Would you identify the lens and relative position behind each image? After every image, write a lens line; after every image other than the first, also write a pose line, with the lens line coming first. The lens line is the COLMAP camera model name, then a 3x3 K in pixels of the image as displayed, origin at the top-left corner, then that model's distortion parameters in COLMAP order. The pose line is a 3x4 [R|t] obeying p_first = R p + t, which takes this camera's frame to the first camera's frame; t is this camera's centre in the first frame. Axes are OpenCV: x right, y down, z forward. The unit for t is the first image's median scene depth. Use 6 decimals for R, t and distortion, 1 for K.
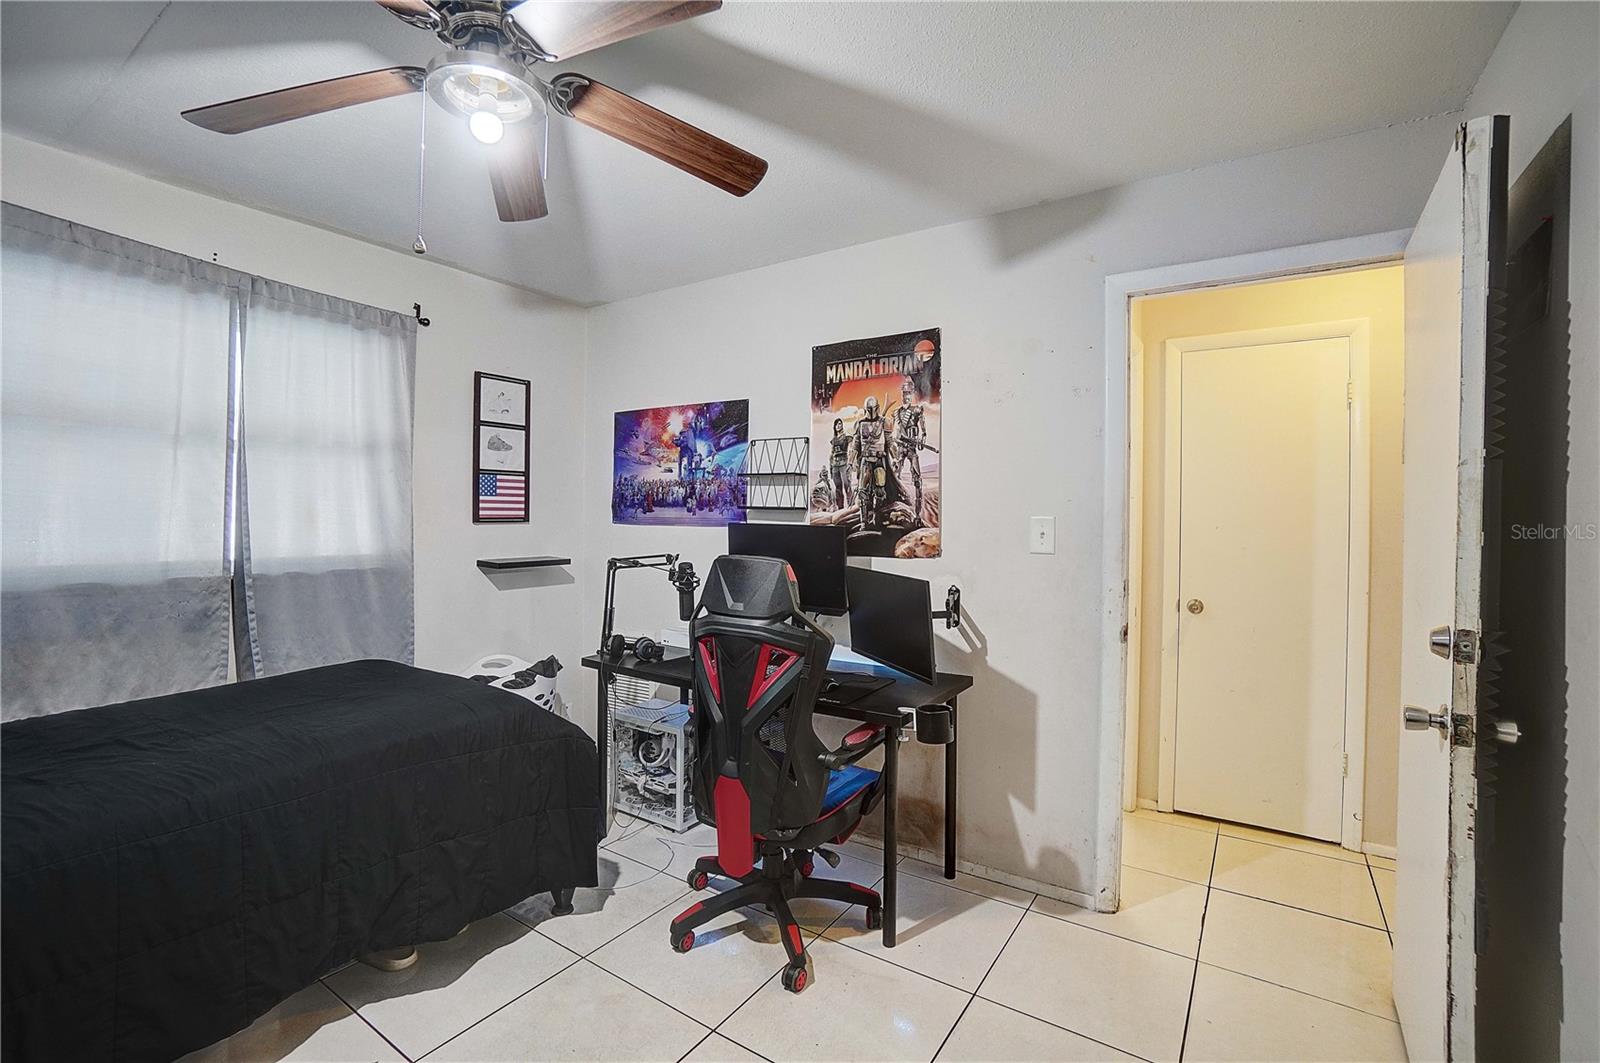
lens RADIAL K [[709.4, 0, 798.4], [0, 709.4, 530.2], [0, 0, 1]] dist [-0.034391, 0.013557]
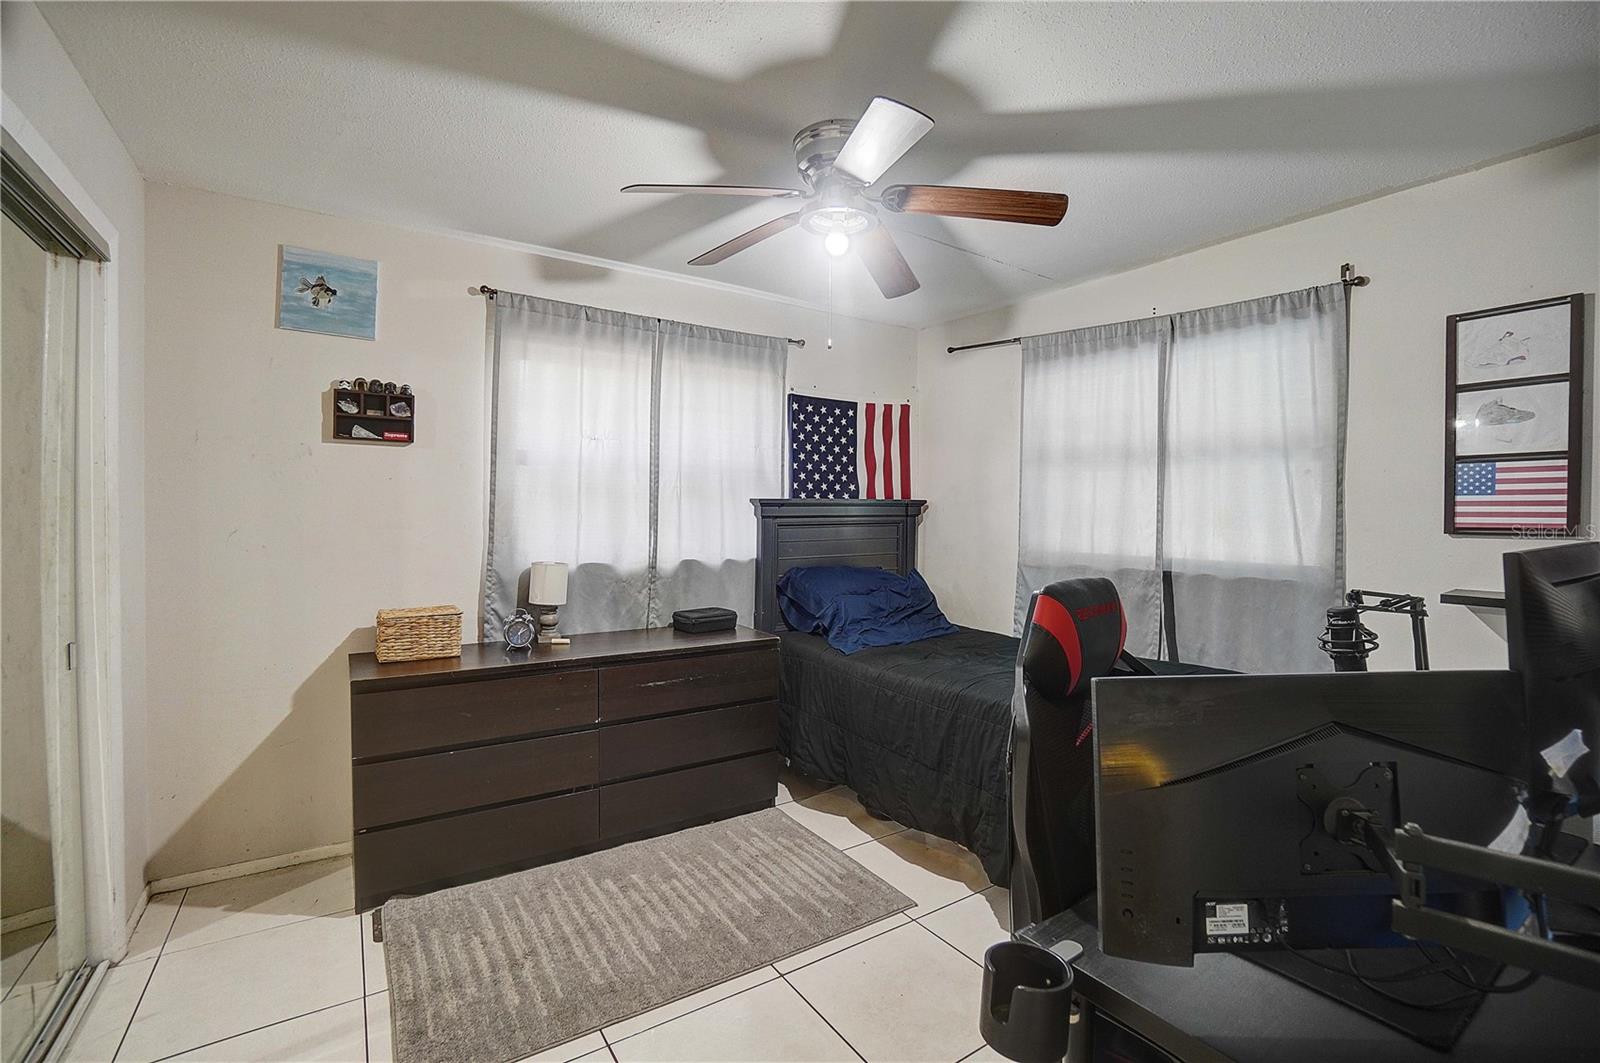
lens RADIAL K [[709.4, 0, 798.7], [0, 709.4, 516.7], [0, 0, 1]] dist [-0.034391, 0.013557]
pose [[-0.362123, -0.002036, -0.932128, 0.409261], [-0.028074, 0.999568, 0.008723, -0.016035], [0.931707, 0.029327, -0.362024, 0.652098]]
